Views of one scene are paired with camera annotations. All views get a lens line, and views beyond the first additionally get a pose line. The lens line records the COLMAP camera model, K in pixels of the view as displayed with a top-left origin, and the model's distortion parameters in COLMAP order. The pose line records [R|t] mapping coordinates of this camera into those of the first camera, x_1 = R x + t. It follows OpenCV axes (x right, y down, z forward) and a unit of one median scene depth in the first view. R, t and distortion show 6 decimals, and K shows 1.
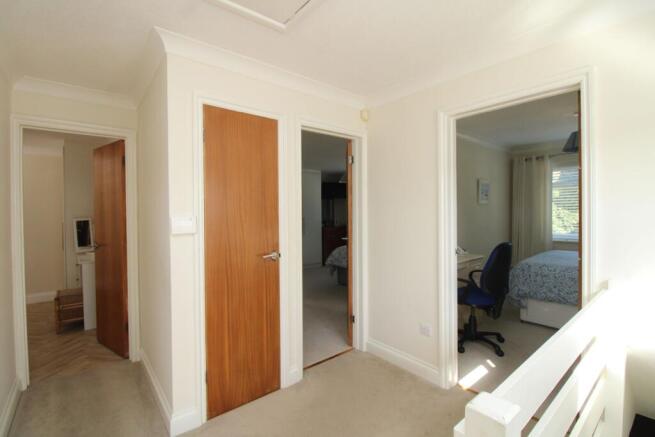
lens RADIAL K [[306.3, 0, 324.1], [0, 306.3, 209.8], [0, 0, 1]] dist [-0.001634, -0.000395]
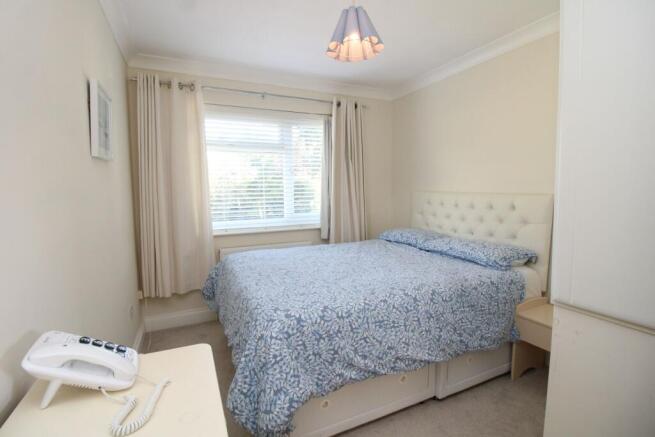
lens RADIAL K [[306.3, 0, 324.1], [0, 306.3, 209.8], [0, 0, 1]] dist [-0.001634, -0.000395]
pose [[0.252101, -0.063127, 0.965640, 0.231293], [0.010544, 0.997990, 0.062489, 0.017747], [-0.967644, -0.005572, 0.252260, 0.632457]]
